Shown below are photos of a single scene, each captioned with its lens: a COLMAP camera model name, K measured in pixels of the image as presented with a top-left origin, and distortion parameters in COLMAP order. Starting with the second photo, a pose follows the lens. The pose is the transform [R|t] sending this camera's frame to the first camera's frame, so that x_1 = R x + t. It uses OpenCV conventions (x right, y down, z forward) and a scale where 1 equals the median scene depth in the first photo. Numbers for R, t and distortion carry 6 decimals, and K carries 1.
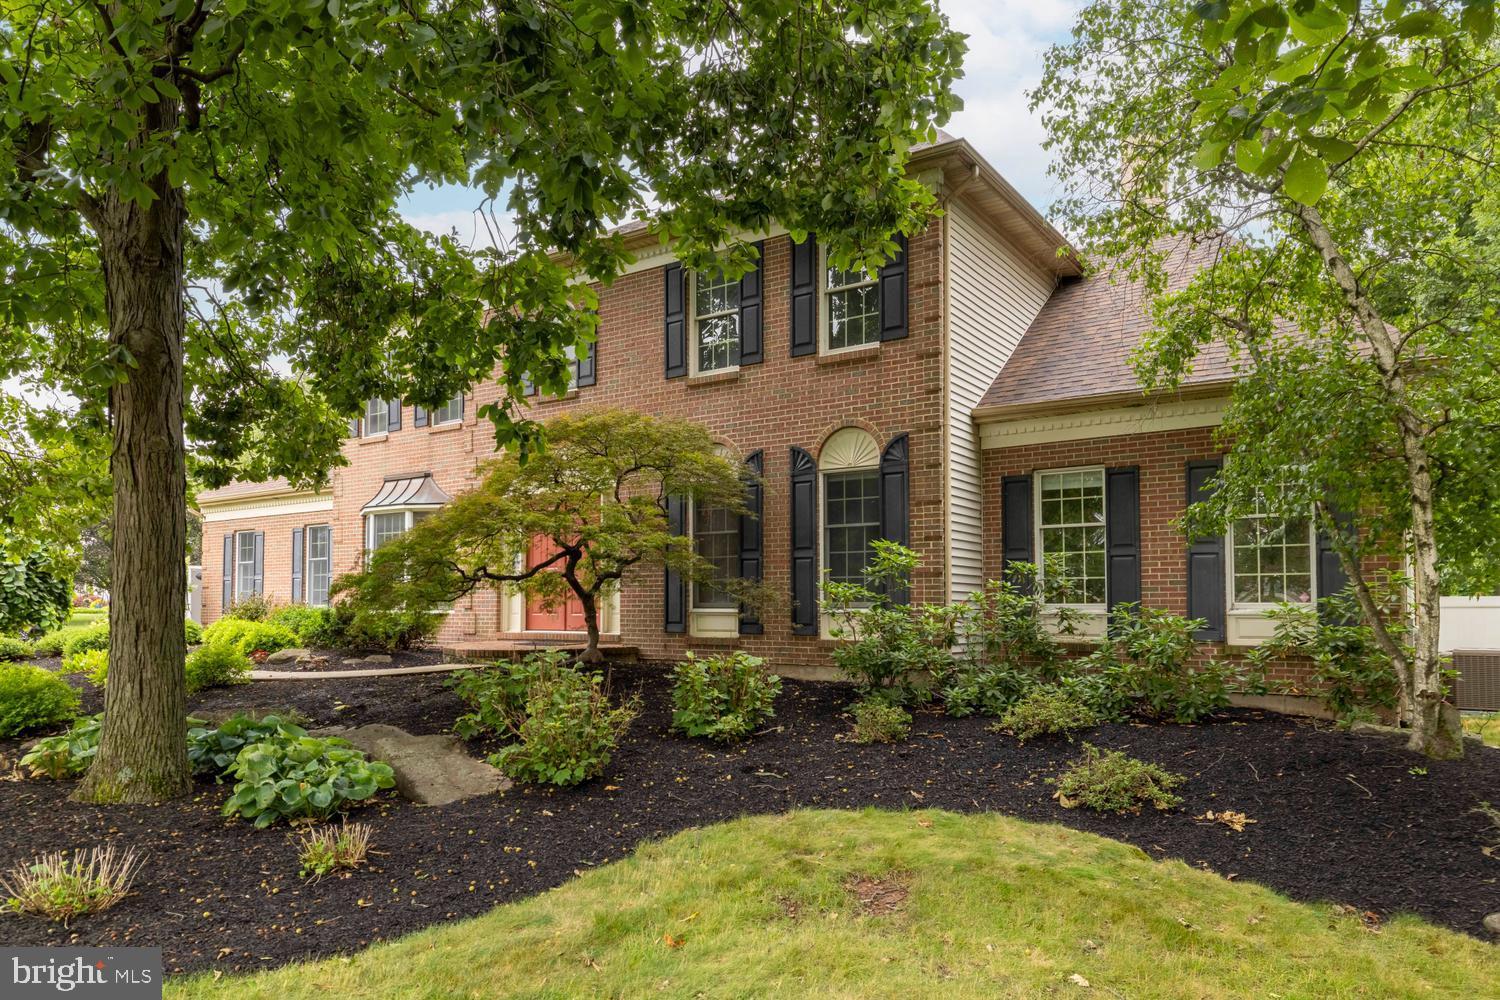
lens RADIAL K [[967.5, 0, 755.3], [0, 967.5, 582.2], [0, 0, 1]] dist [0.008054, 0.001331]
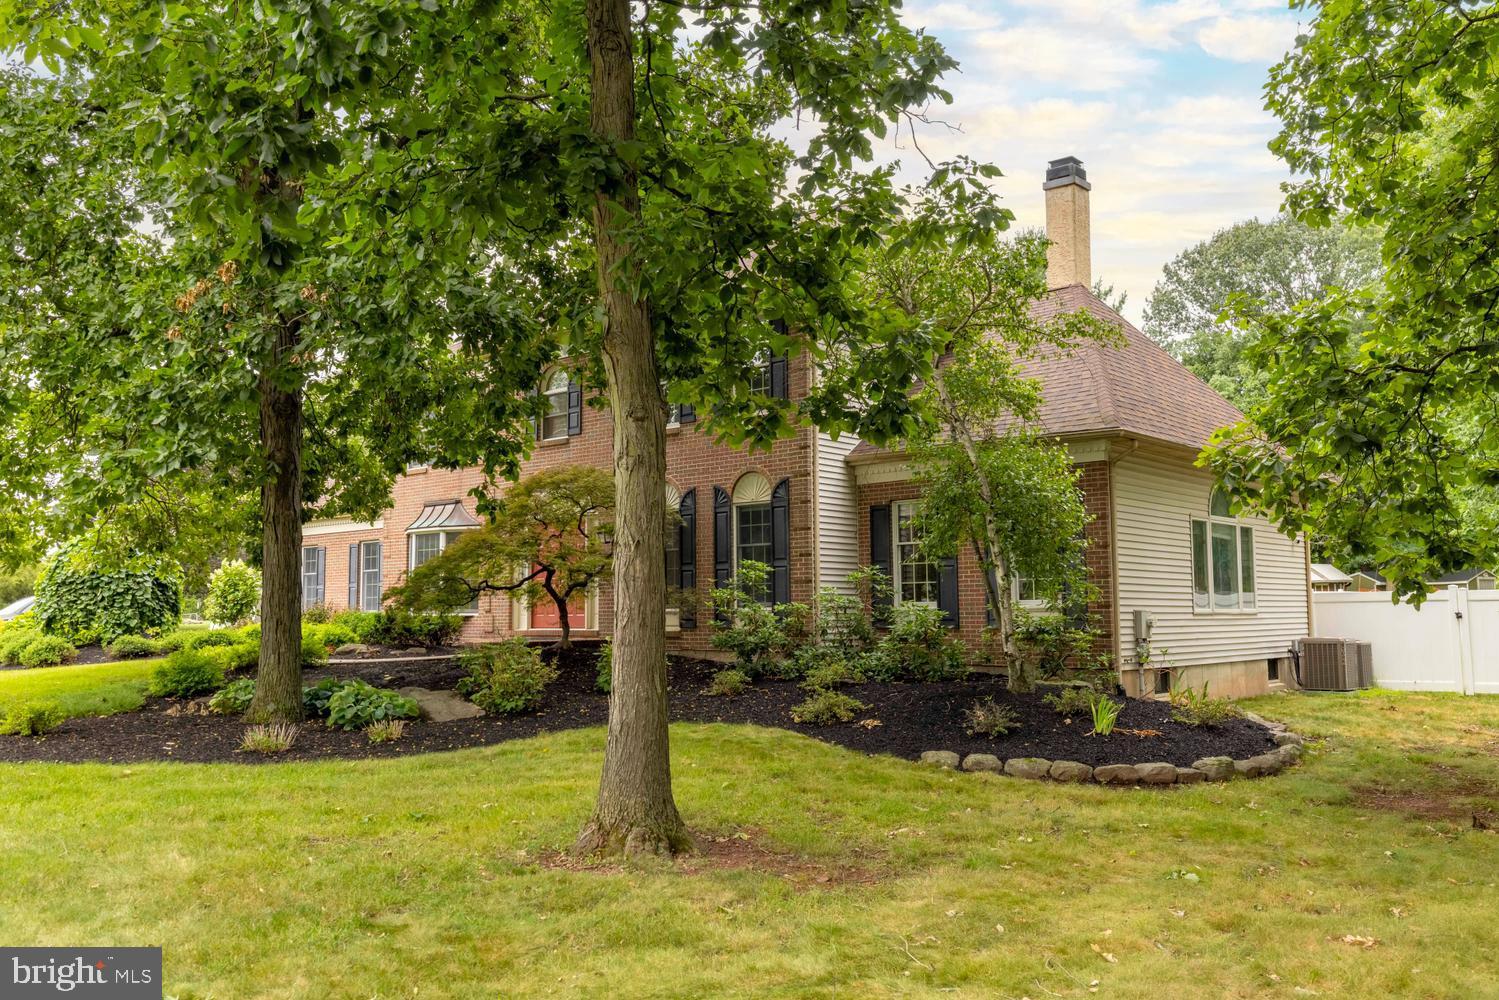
lens RADIAL K [[1210.4, 0, 743.2], [0, 1210.4, 493.0], [0, 0, 1]] dist [0.008900, -0.011160]
pose [[0.992705, -0.022608, -0.118426, 0.280702], [0.014193, 0.997345, -0.071425, -0.011203], [0.119727, 0.069224, 0.990391, -0.658814]]
